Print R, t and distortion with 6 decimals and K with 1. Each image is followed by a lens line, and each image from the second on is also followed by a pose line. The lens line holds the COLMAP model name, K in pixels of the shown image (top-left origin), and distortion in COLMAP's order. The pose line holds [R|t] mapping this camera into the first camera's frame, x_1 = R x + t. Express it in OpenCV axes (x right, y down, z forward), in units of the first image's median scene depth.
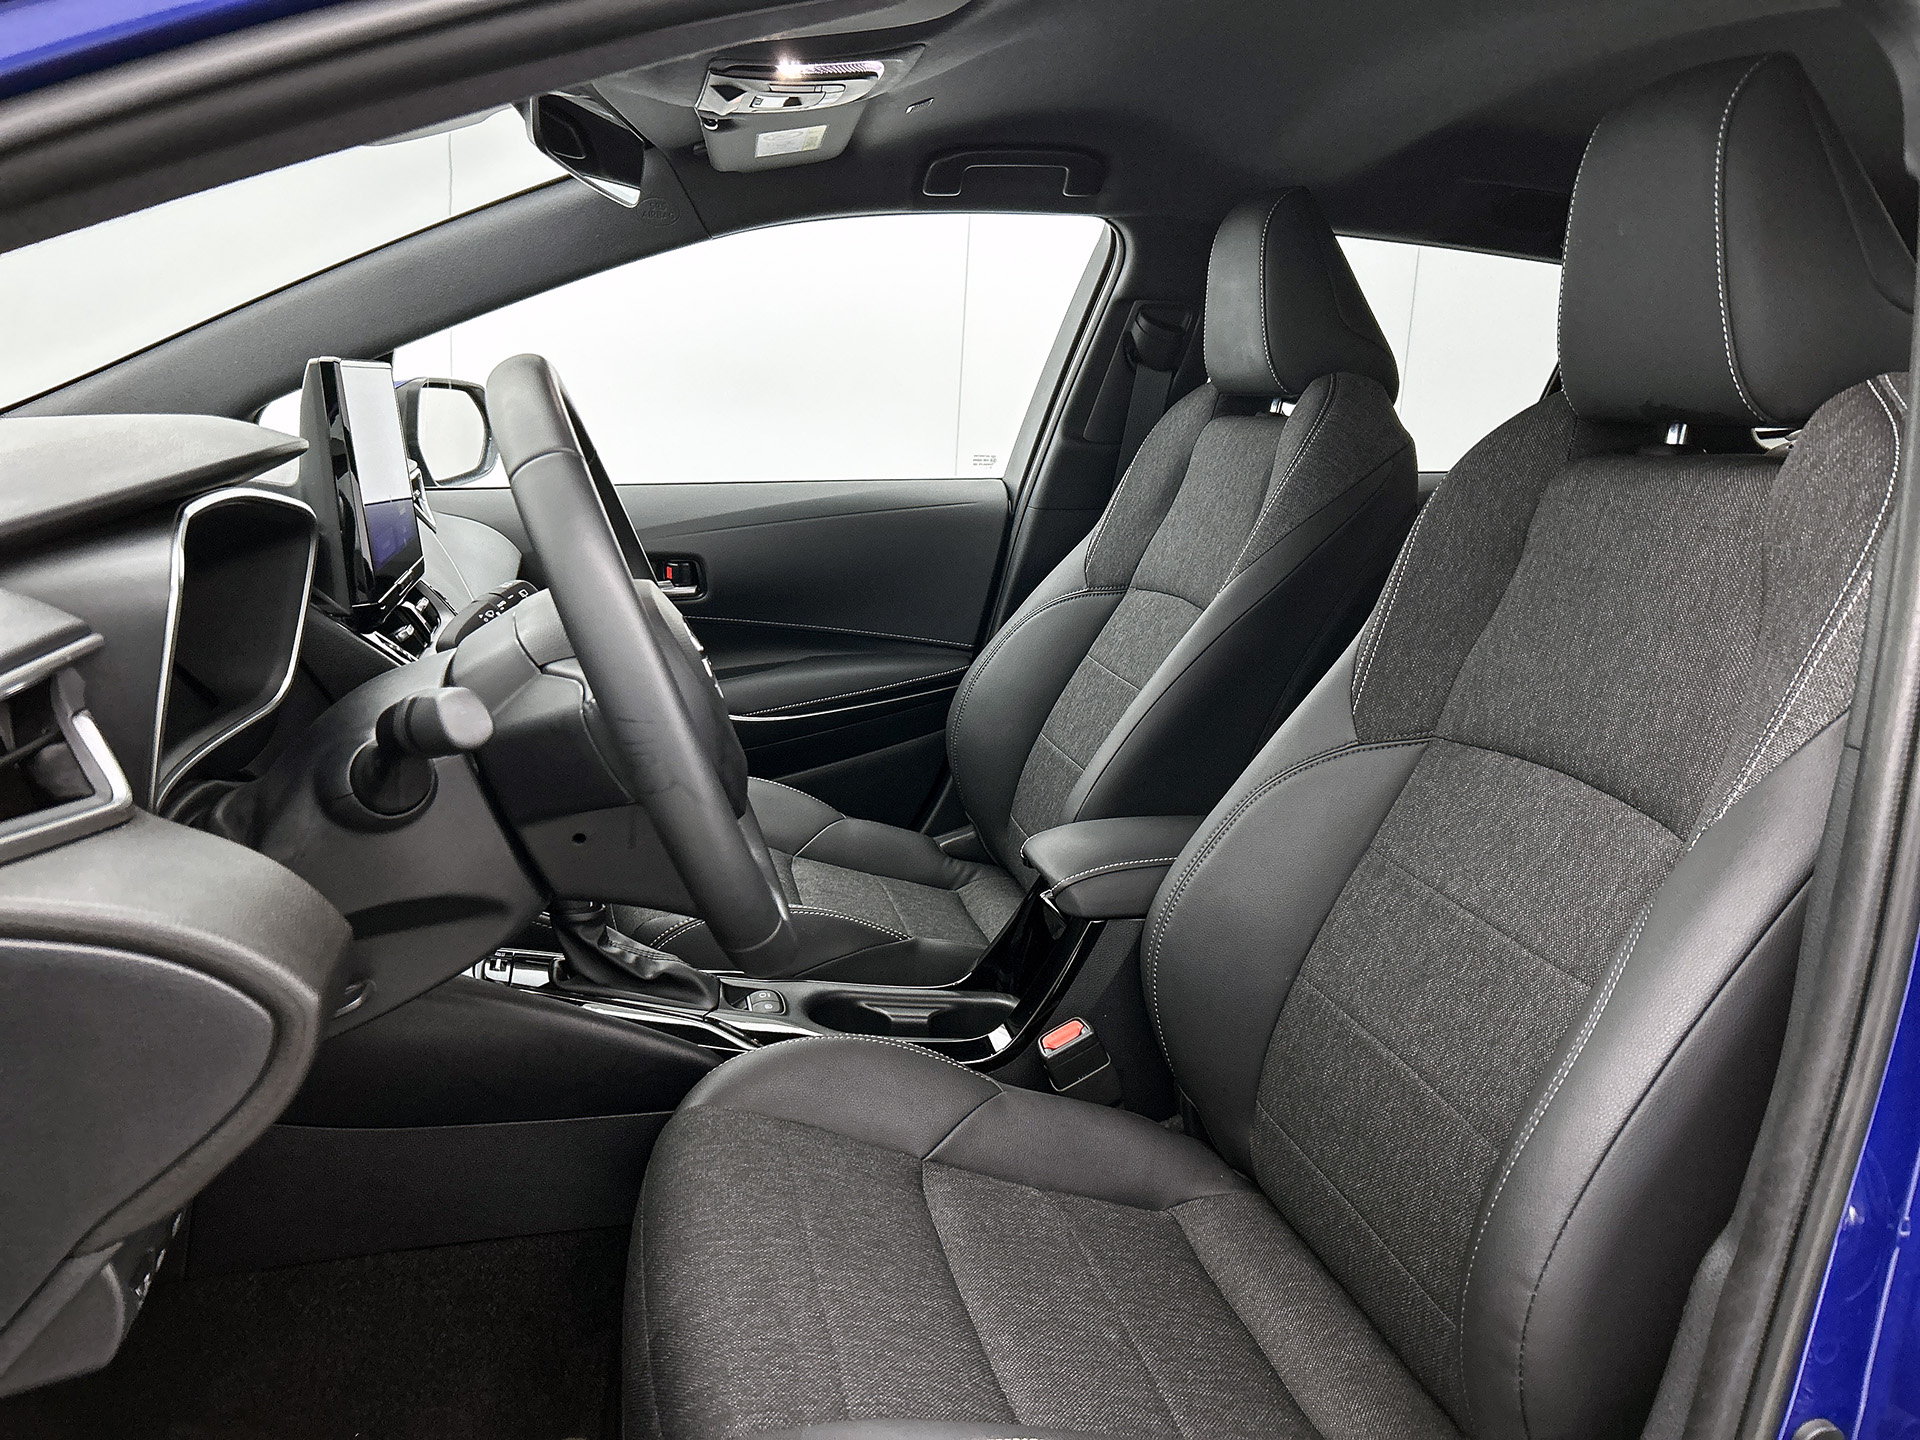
lens RADIAL K [[1506.3, 0, 953.3], [0, 1506.3, 723.8], [0, 0, 1]] dist [0.053144, -0.048106]
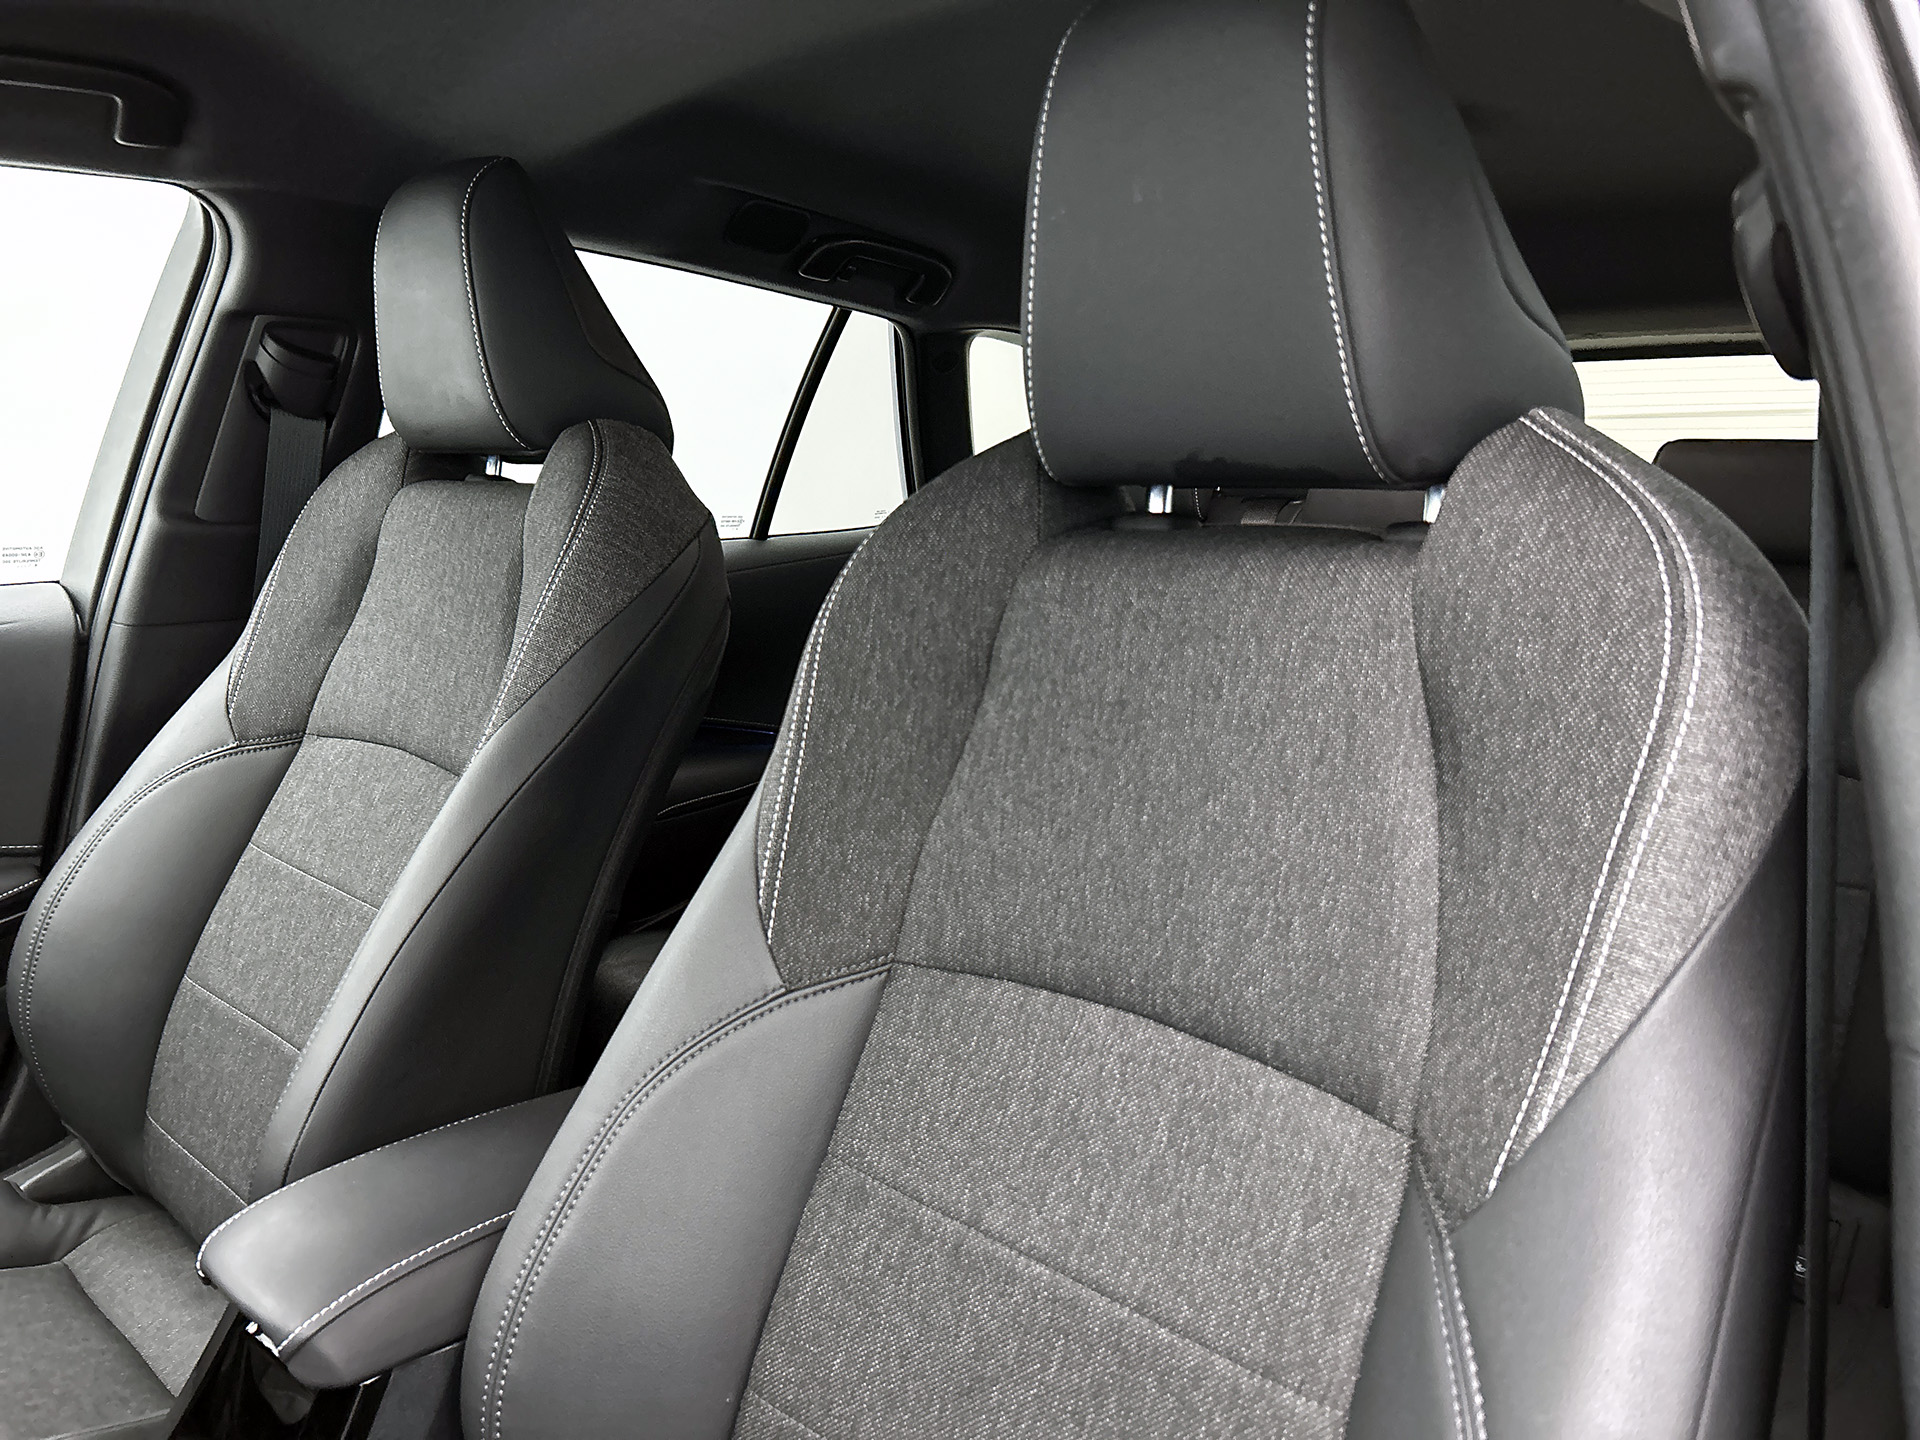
lens RADIAL K [[1506.3, 0, 971.7], [0, 1506.3, 724.7], [0, 0, 1]] dist [0.053144, -0.048106]
pose [[0.837831, -0.109934, 0.534746, 0.005167], [0.129415, 0.991590, 0.001089, -0.083690], [-0.530368, 0.068292, 0.845012, 0.389859]]
